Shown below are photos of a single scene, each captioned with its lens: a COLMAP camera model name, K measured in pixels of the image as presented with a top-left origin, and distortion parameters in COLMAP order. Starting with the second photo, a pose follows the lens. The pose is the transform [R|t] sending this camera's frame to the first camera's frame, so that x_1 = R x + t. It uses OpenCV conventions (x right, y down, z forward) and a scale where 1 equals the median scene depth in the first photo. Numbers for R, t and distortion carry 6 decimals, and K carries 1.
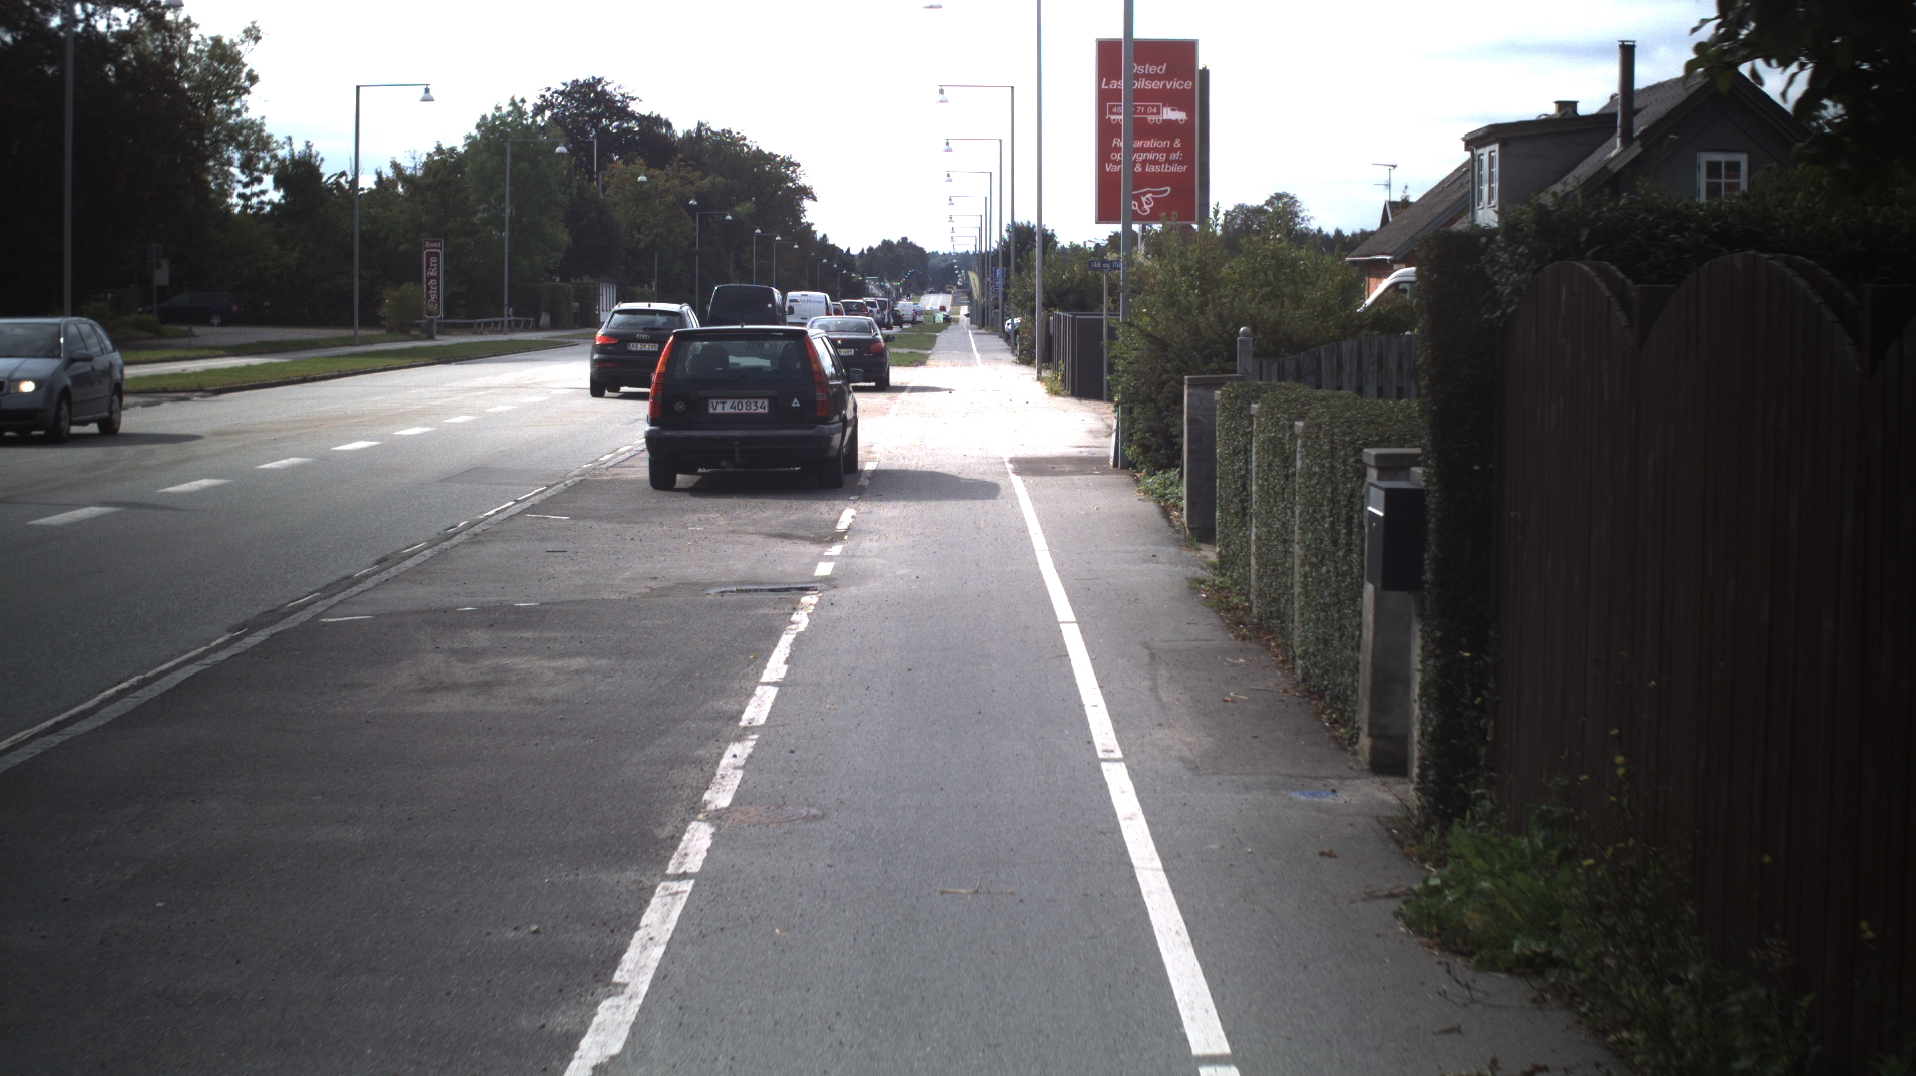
lens RADIAL K [[3611.9, 0, 958.0], [0, 3611.9, 538.0], [0, 0, 1]] dist [-0.300116, 0.585680]
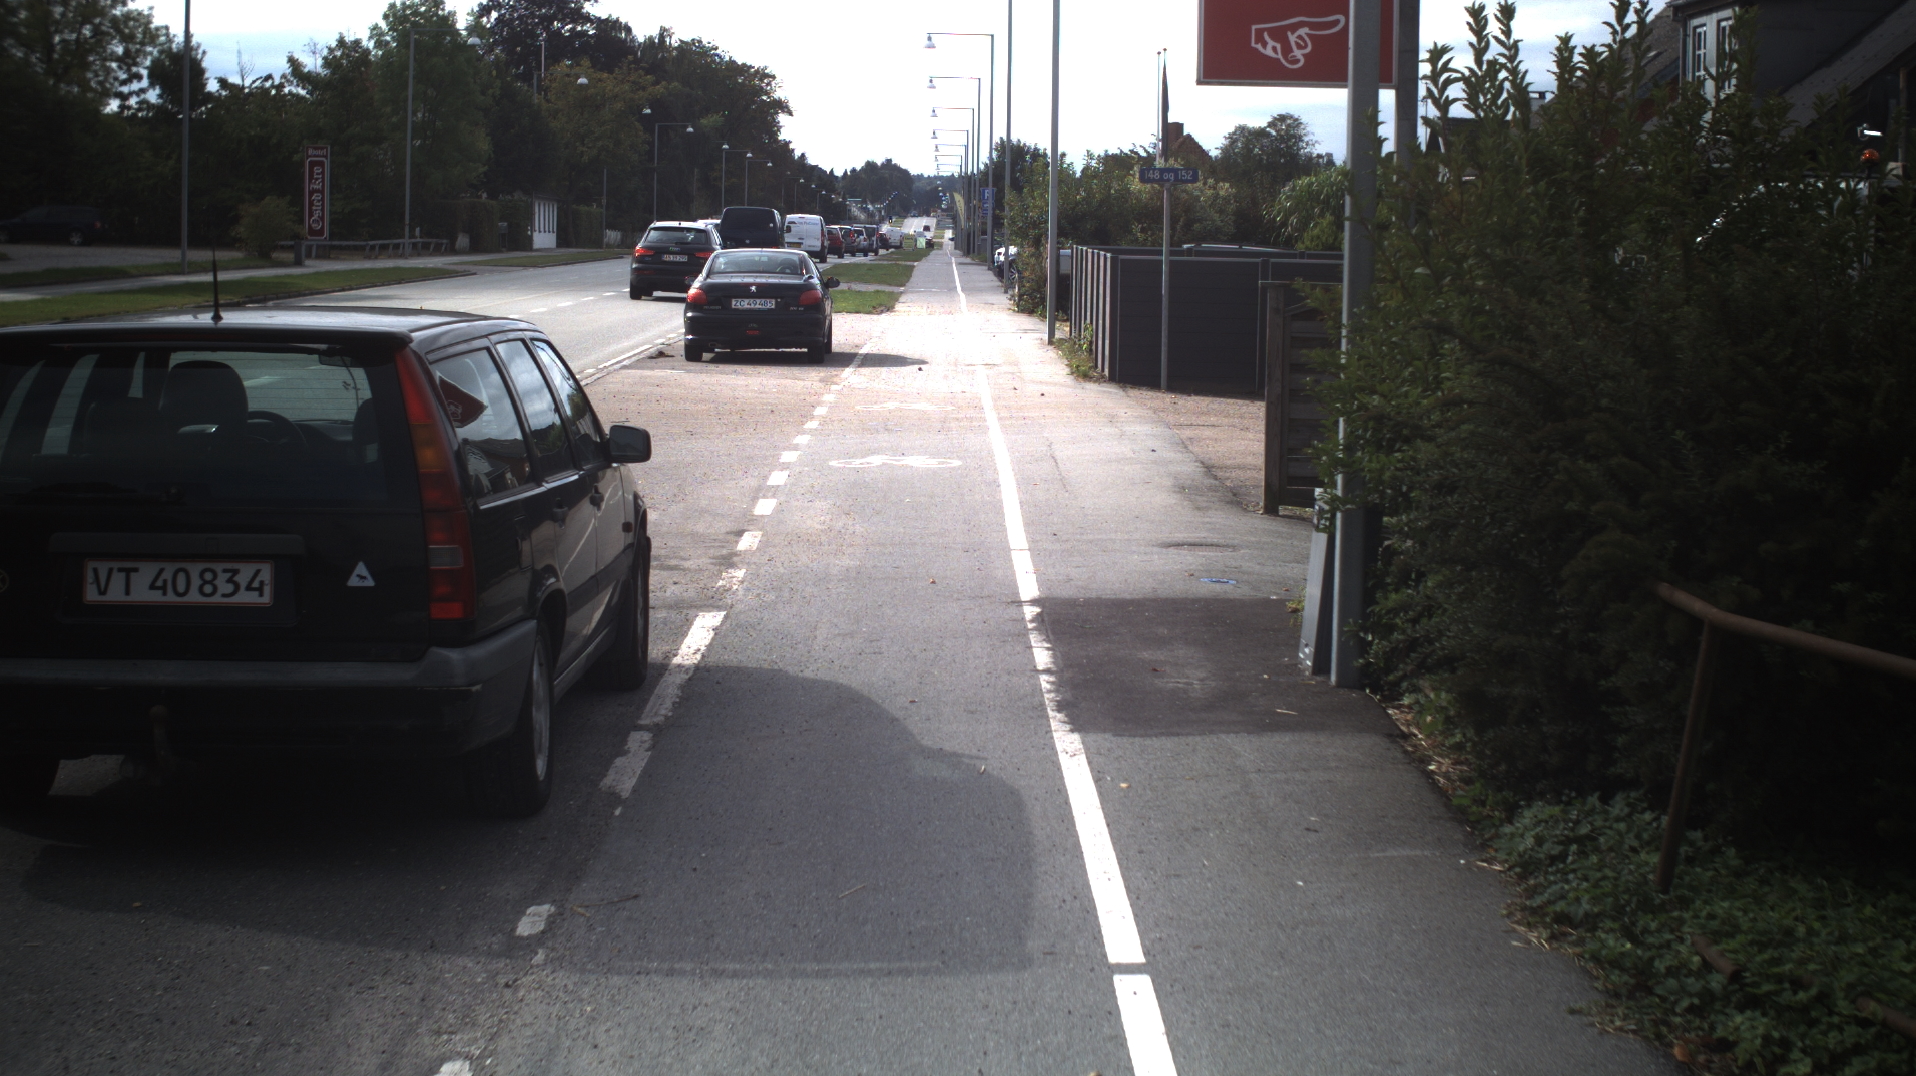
lens RADIAL K [[3611.9, 0, 958.0], [0, 3611.9, 538.0], [0, 0, 1]] dist [-0.300116, 0.585680]
pose [[0.999909, 0.012427, 0.005293, 0.000653], [-0.012536, 0.999697, 0.021173, -0.009320], [-0.005028, -0.021238, 0.999762, 0.137099]]
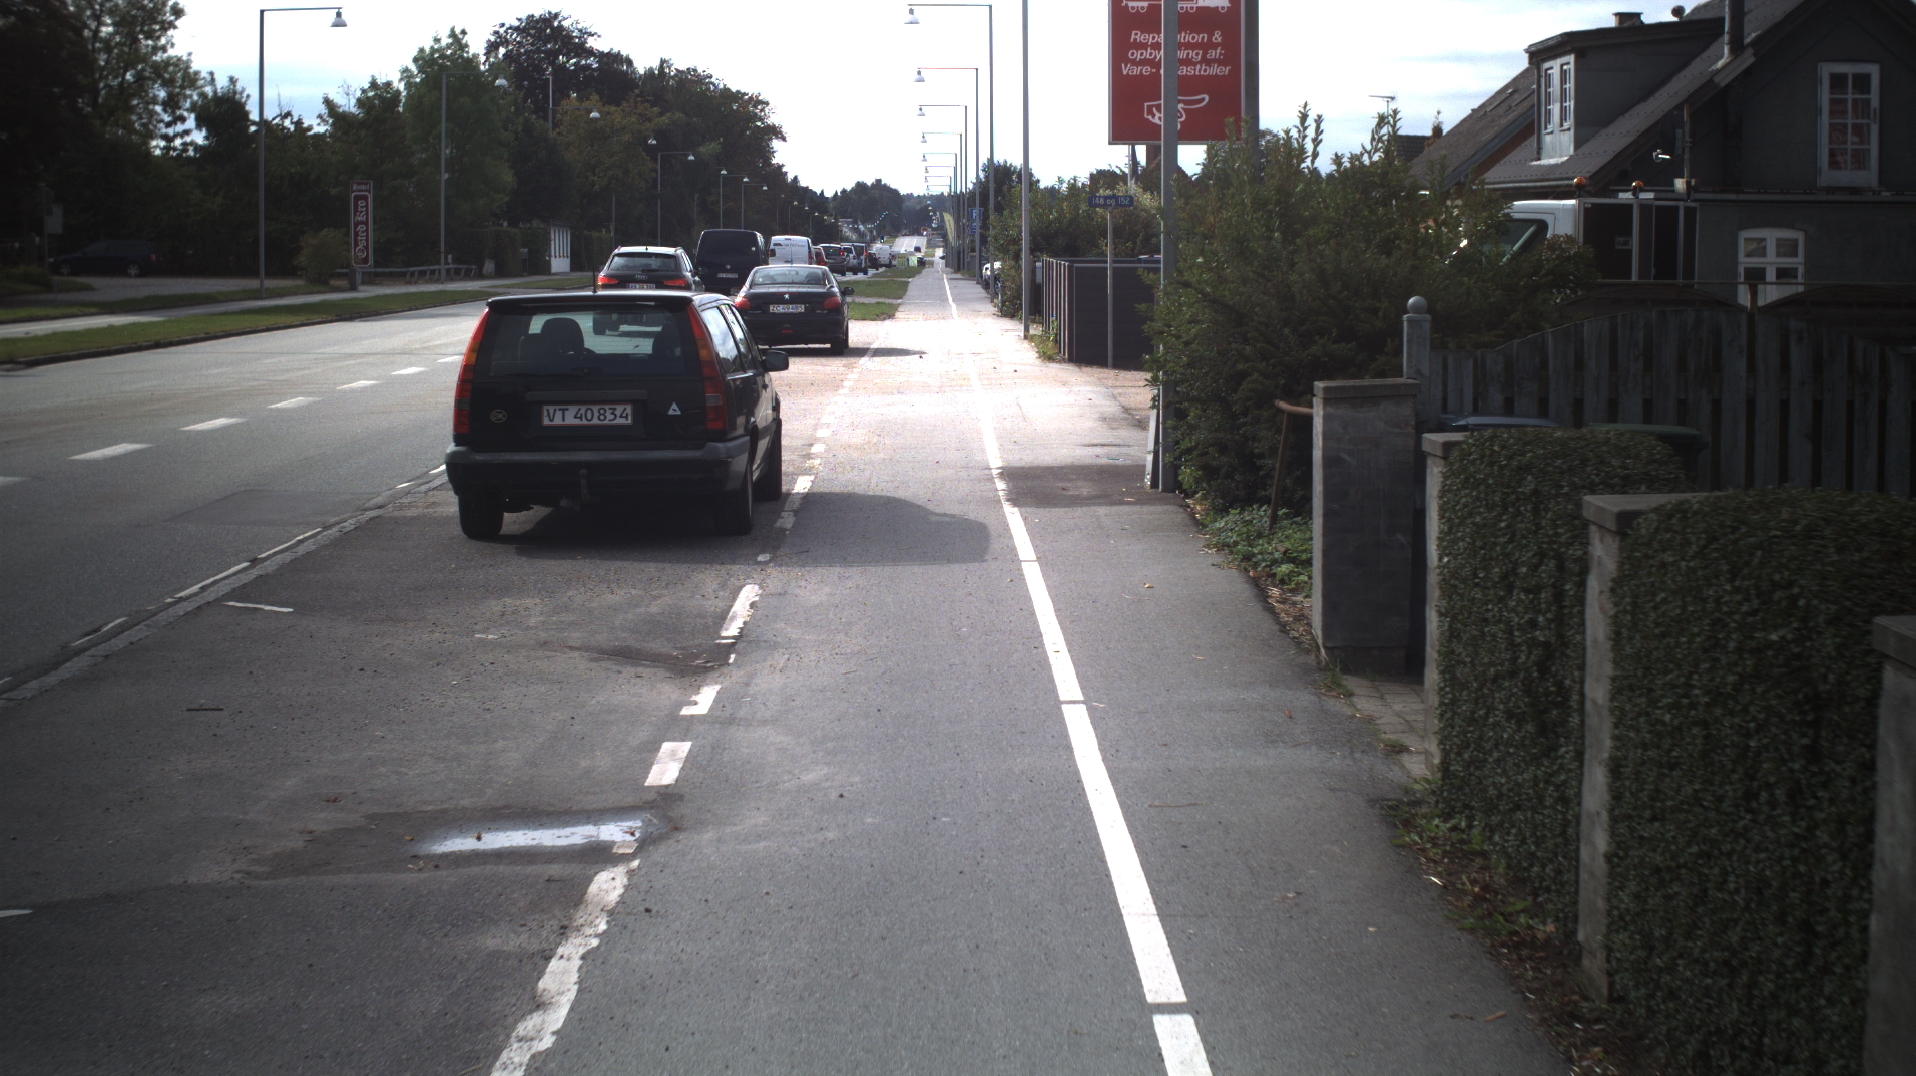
lens RADIAL K [[3611.9, 0, 958.0], [0, 3611.9, 538.0], [0, 0, 1]] dist [-0.300116, 0.585680]
pose [[0.999959, -0.006494, 0.006340, 0.000352], [0.006391, 0.999850, 0.016113, -0.004777], [-0.006443, -0.016072, 0.999850, 0.068487]]
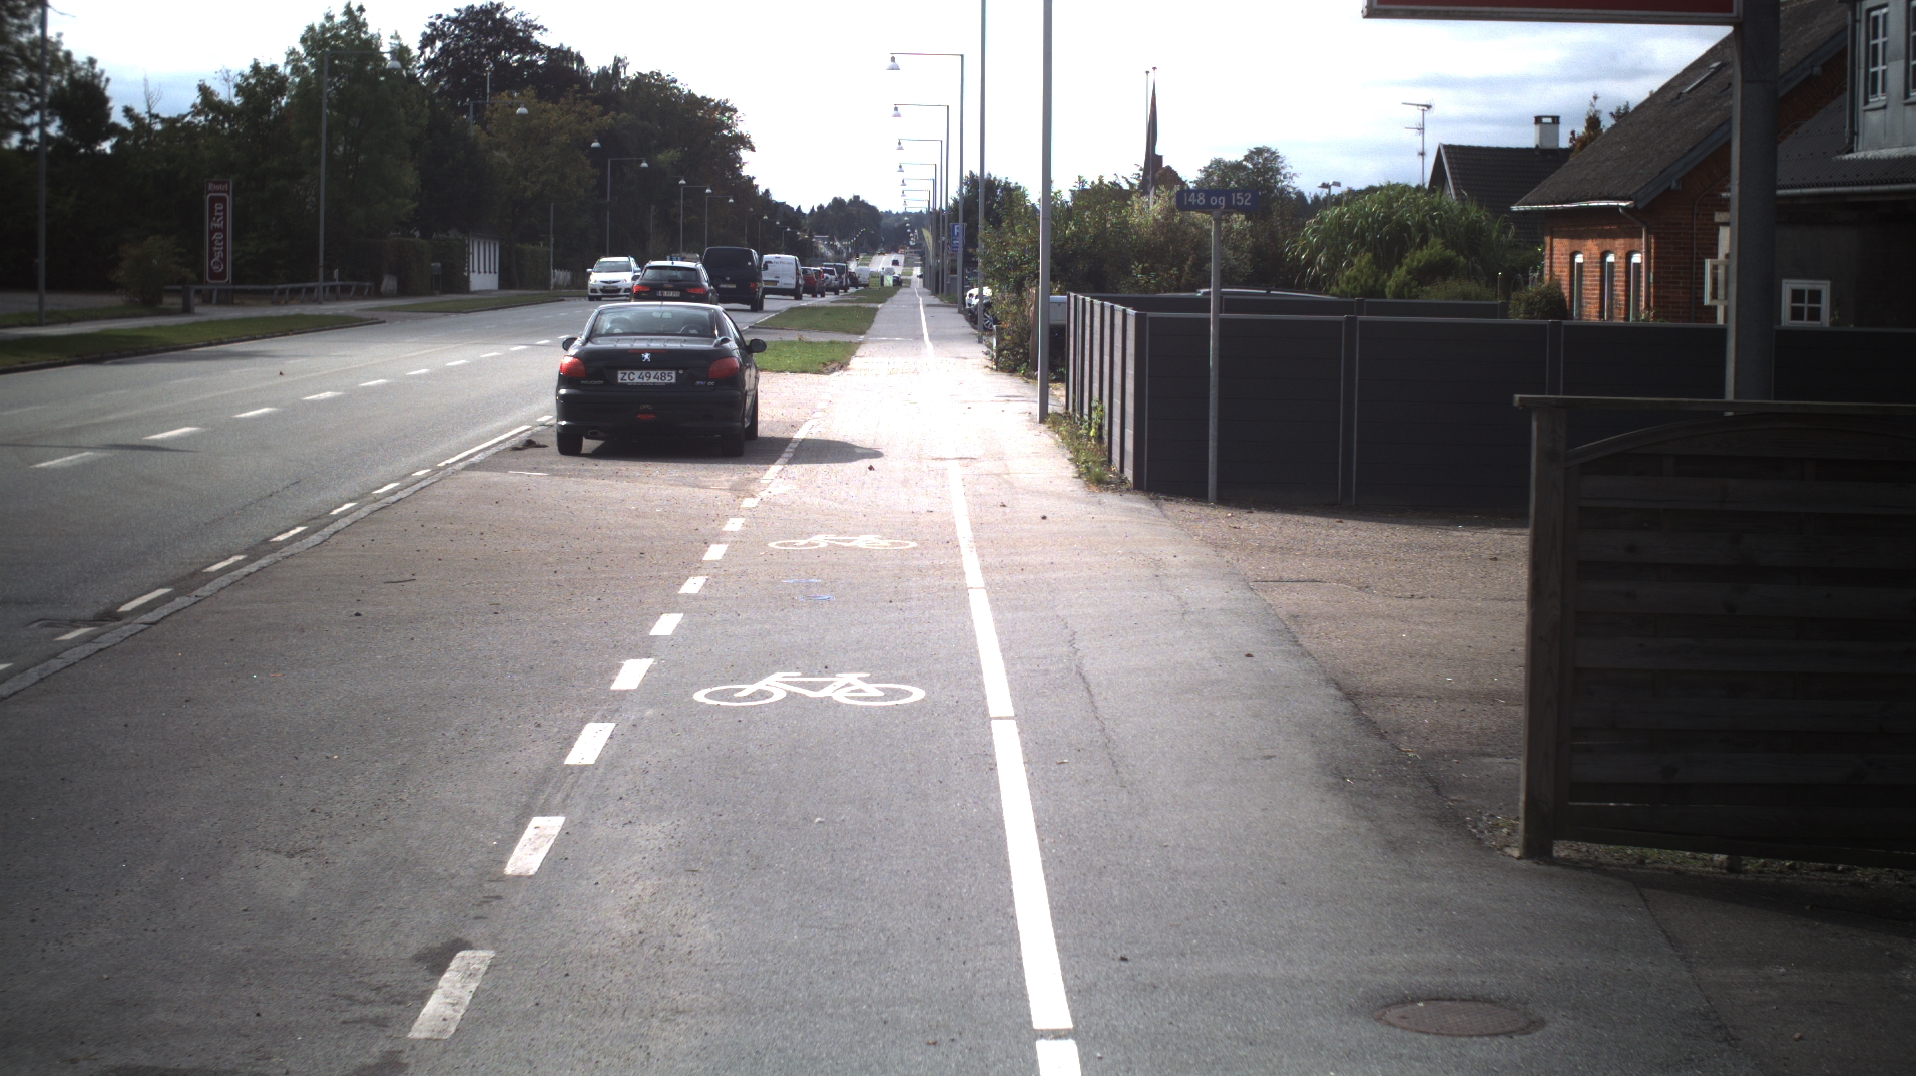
lens RADIAL K [[3611.9, 0, 958.0], [0, 3611.9, 538.0], [0, 0, 1]] dist [-0.300116, 0.585680]
pose [[0.999883, 0.007215, 0.013456, 0.001197], [-0.007363, 0.999913, 0.010989, -0.014241], [-0.013376, -0.011087, 0.999849, 0.205507]]
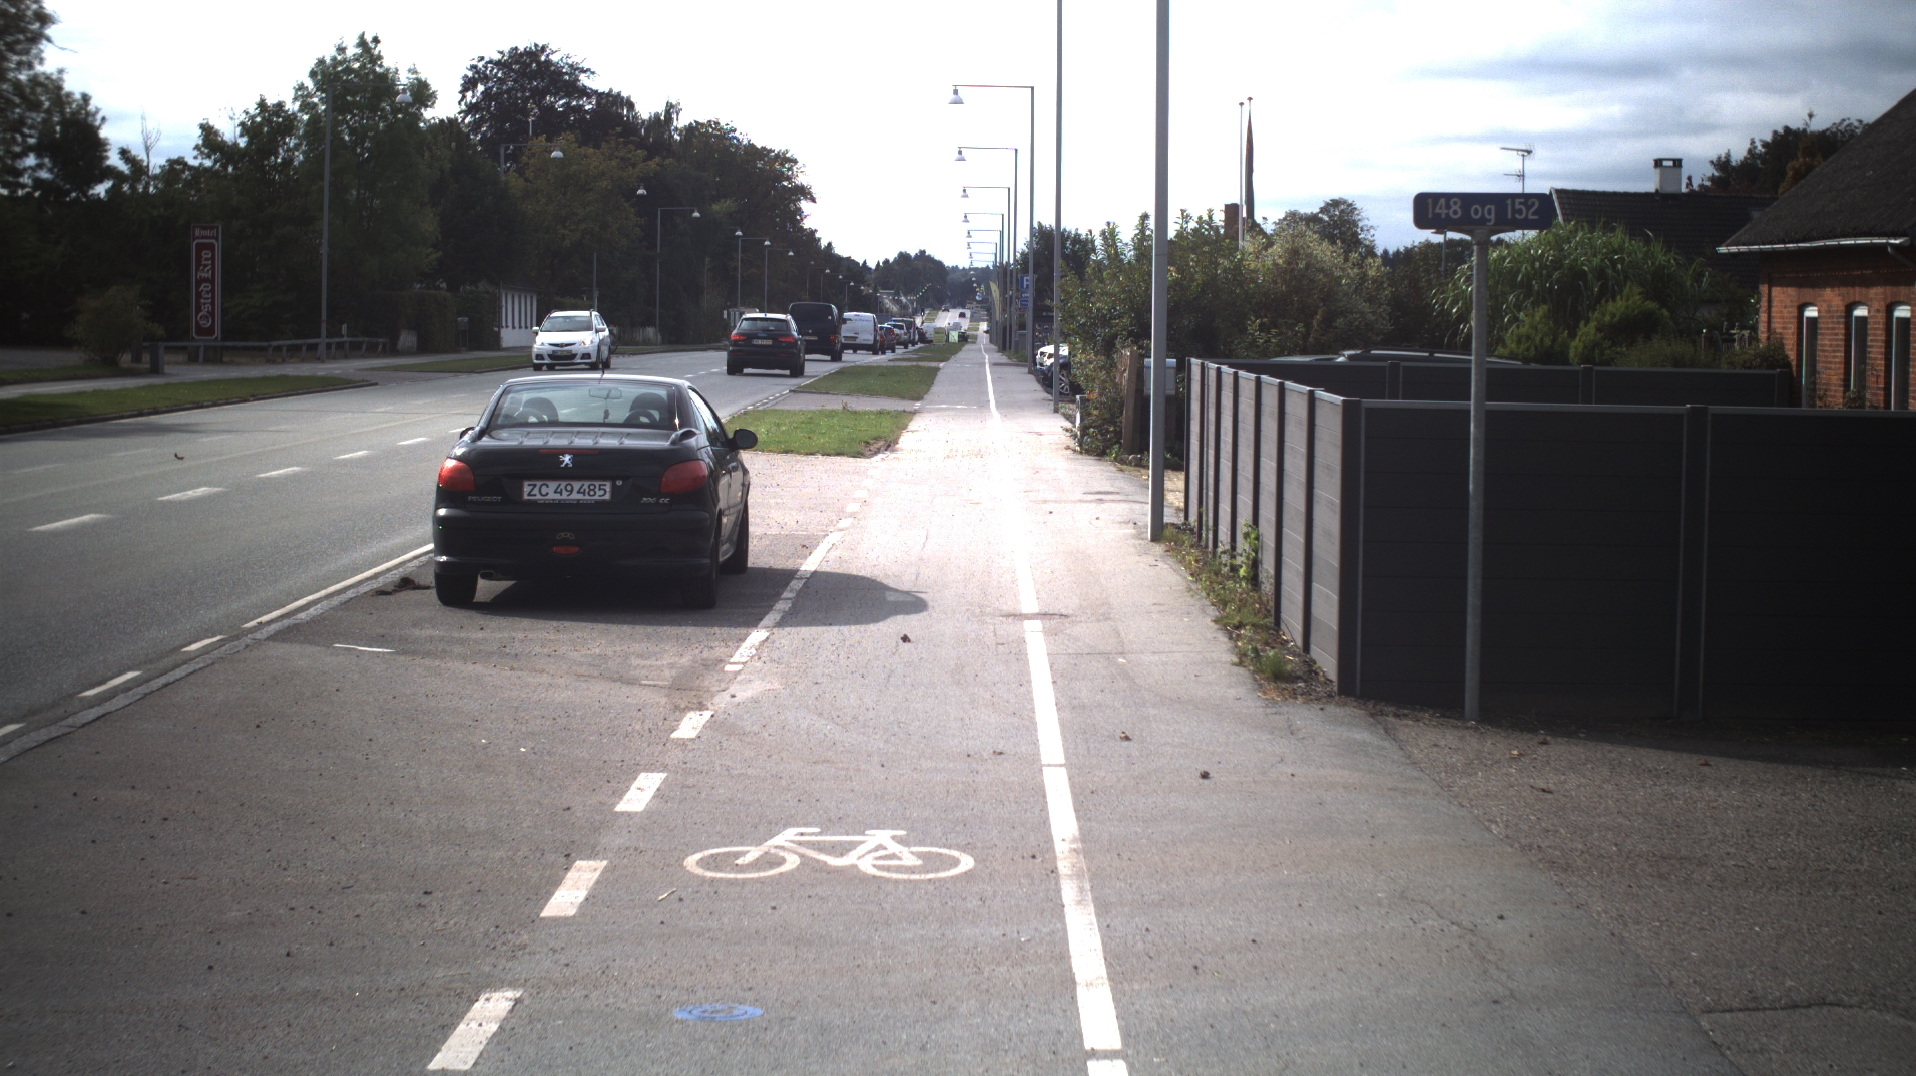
lens RADIAL K [[3611.9, 0, 958.0], [0, 3611.9, 538.0], [0, 0, 1]] dist [-0.300116, 0.585680]
pose [[0.999953, 0.008294, -0.005041, 0.001480], [-0.008314, 0.999957, -0.004131, -0.018640], [0.005007, 0.004173, 0.999979, 0.273676]]
